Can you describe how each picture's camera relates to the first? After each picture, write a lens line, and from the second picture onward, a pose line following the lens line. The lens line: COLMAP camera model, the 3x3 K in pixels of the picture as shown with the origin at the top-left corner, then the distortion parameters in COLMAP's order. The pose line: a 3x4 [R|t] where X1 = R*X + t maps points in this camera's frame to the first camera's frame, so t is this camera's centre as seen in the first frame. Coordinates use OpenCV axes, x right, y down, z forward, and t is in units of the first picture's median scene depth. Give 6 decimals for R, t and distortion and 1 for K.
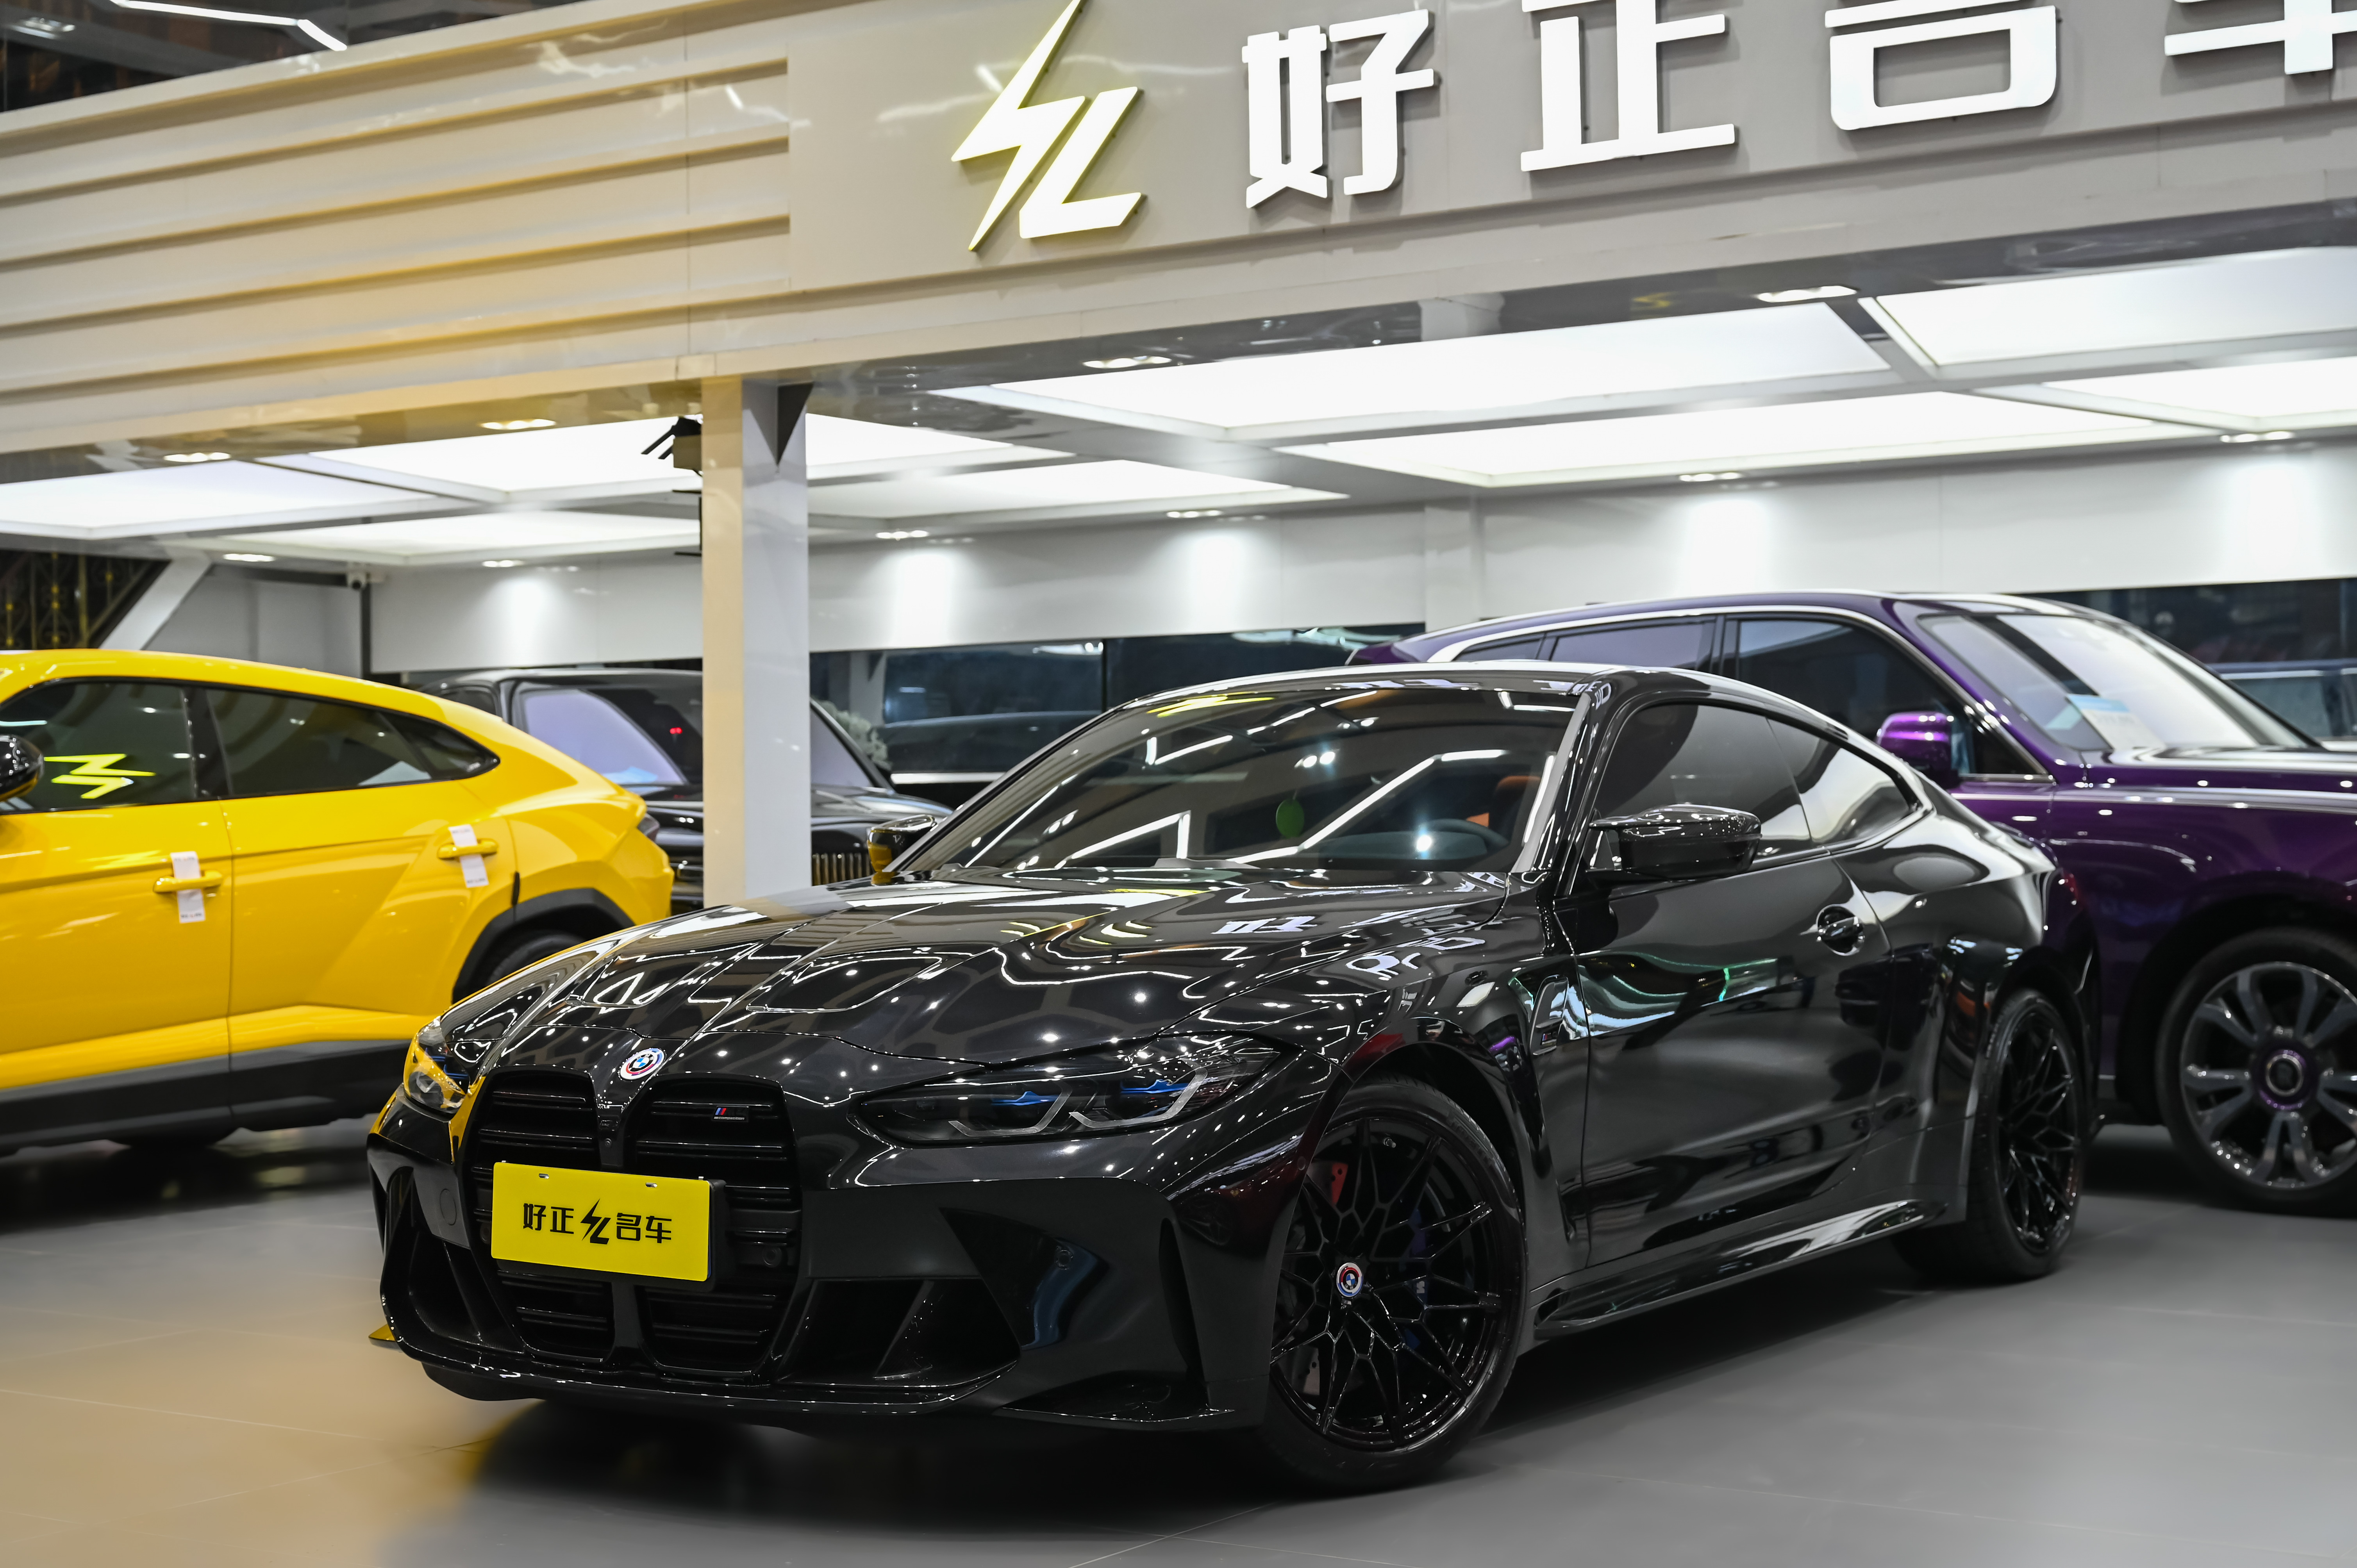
lens RADIAL K [[3481.9, 0, 1178.5], [0, 3481.9, 784.0], [0, 0, 1]] dist [0.014920, 0.067992]
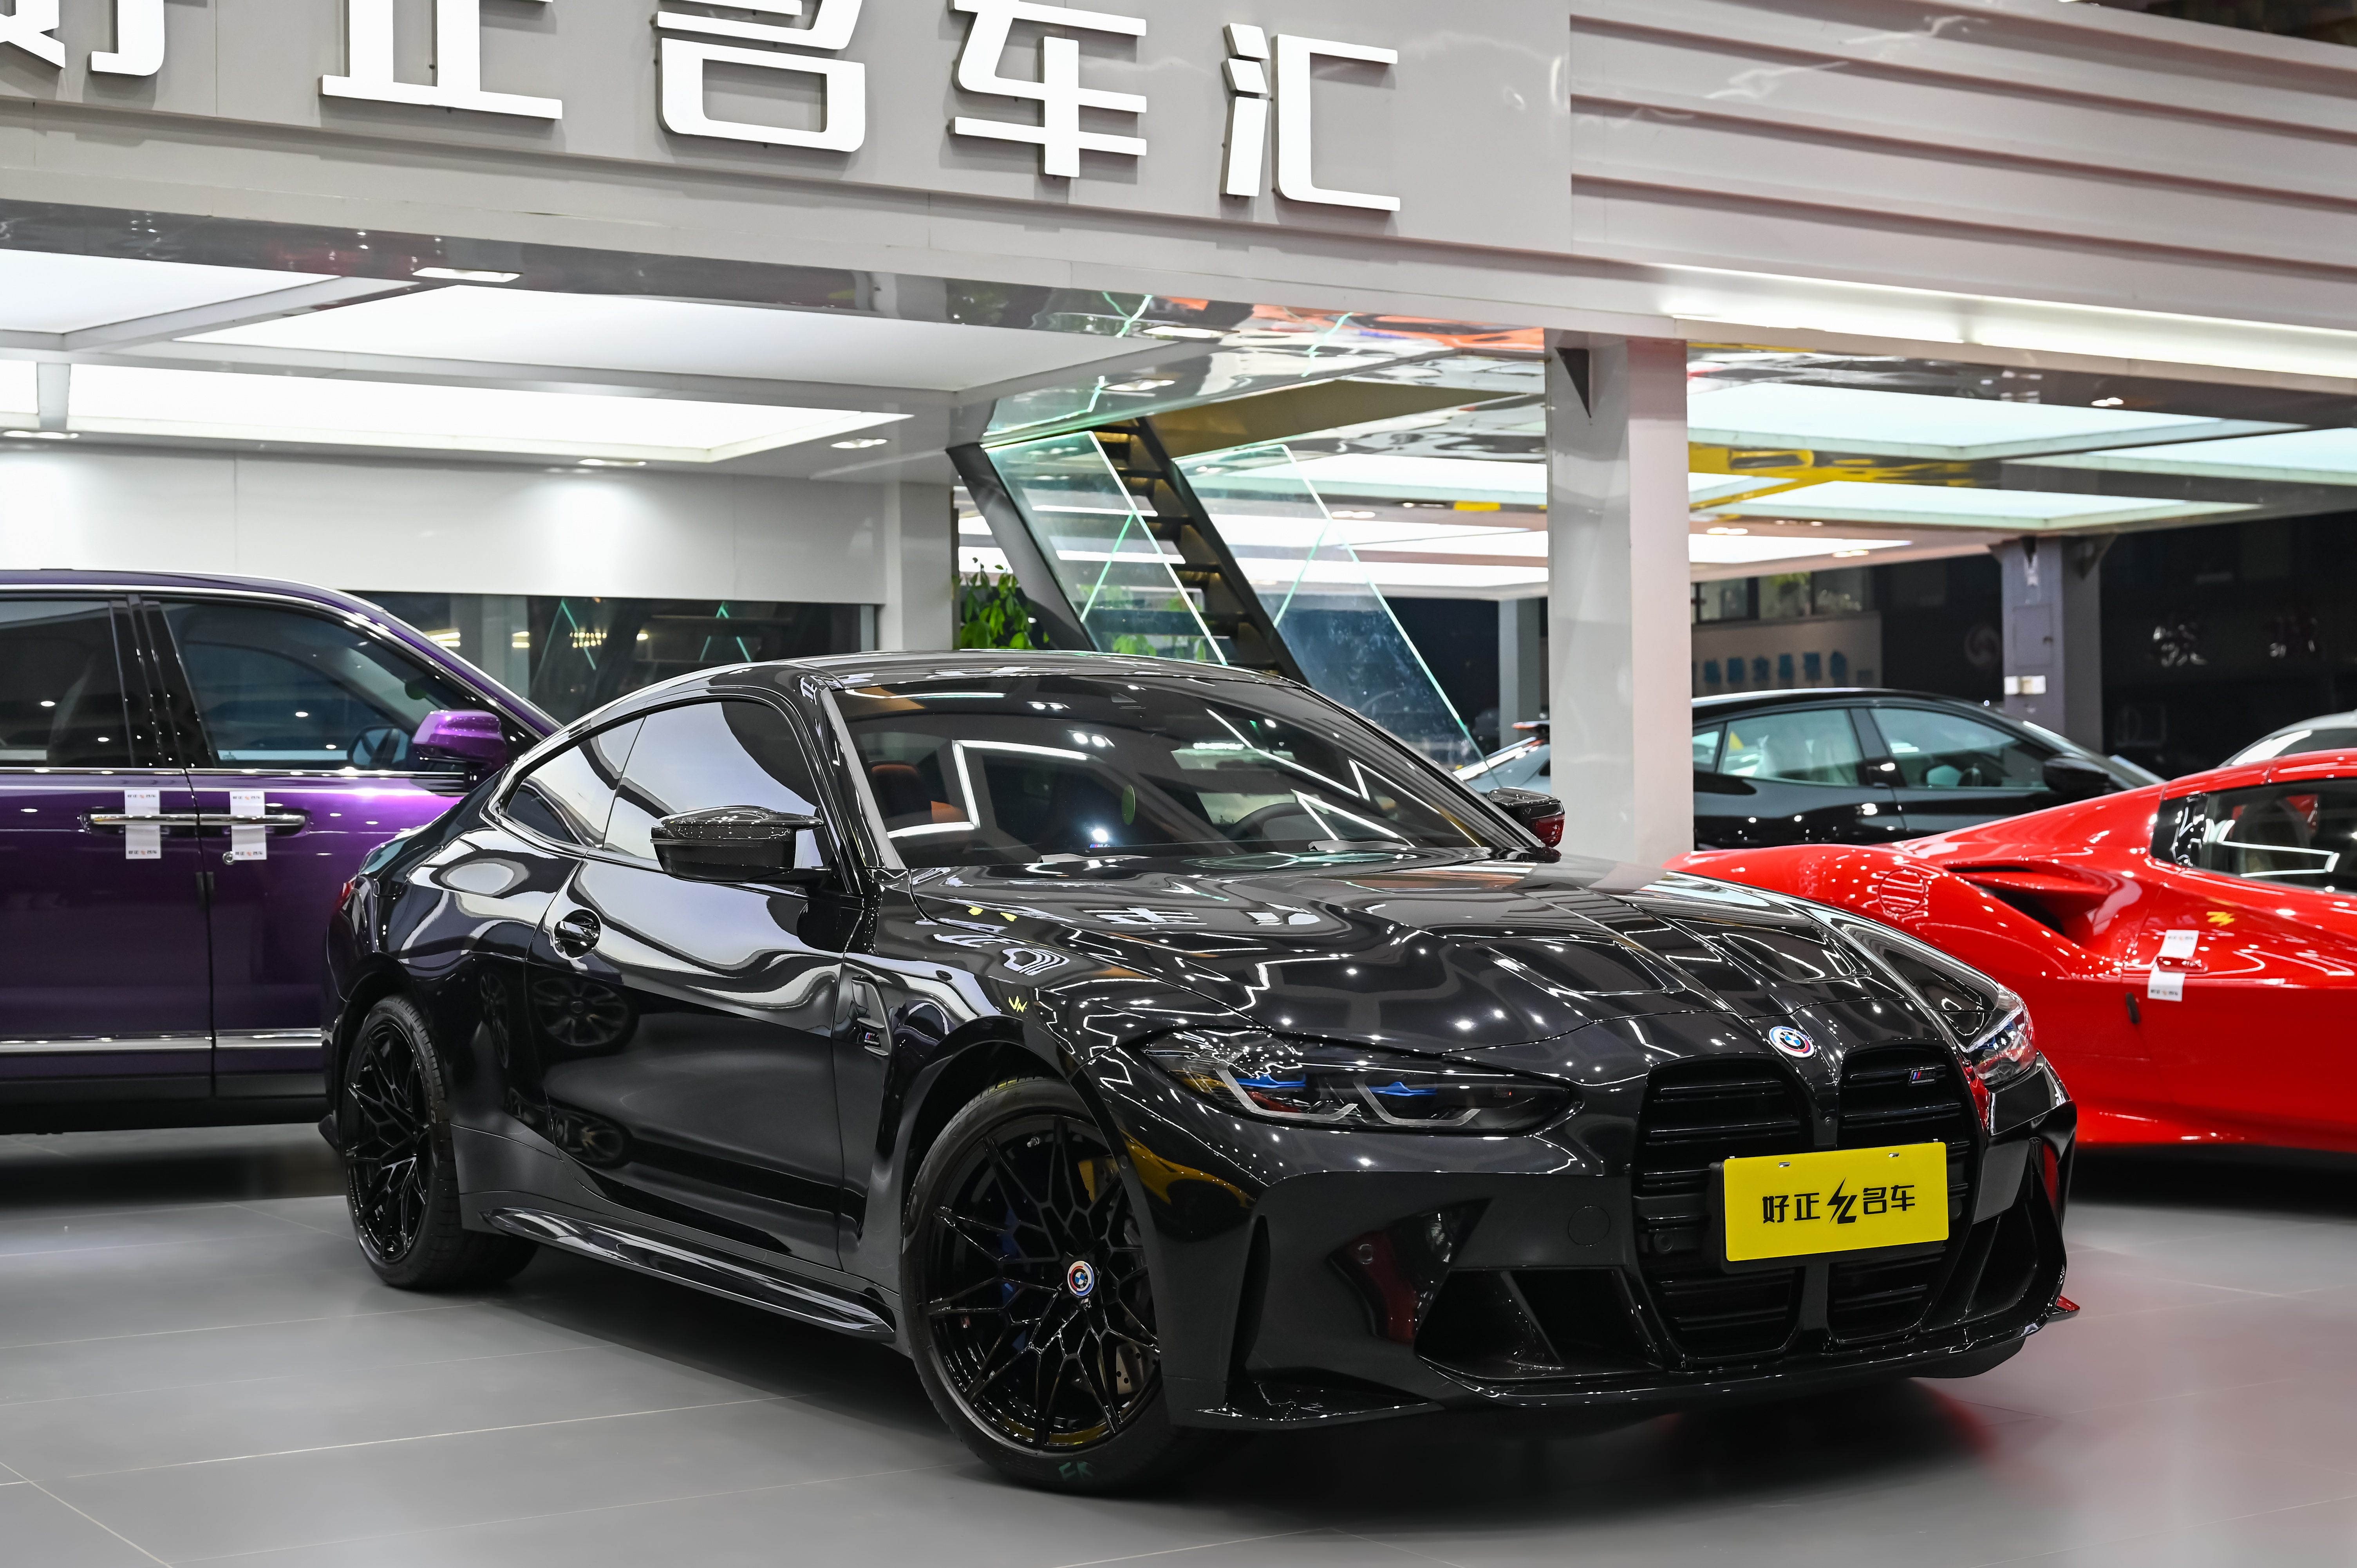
lens RADIAL K [[3493.8, 0, 1178.5], [0, 3493.8, 784.0], [0, 0, 1]] dist [-0.002104, 0.151521]
pose [[0.409496, 0.015717, 0.912176, -0.691183], [-0.008381, 0.999874, -0.013466, 0.013904], [-0.912273, -0.002130, 0.409577, 0.466259]]
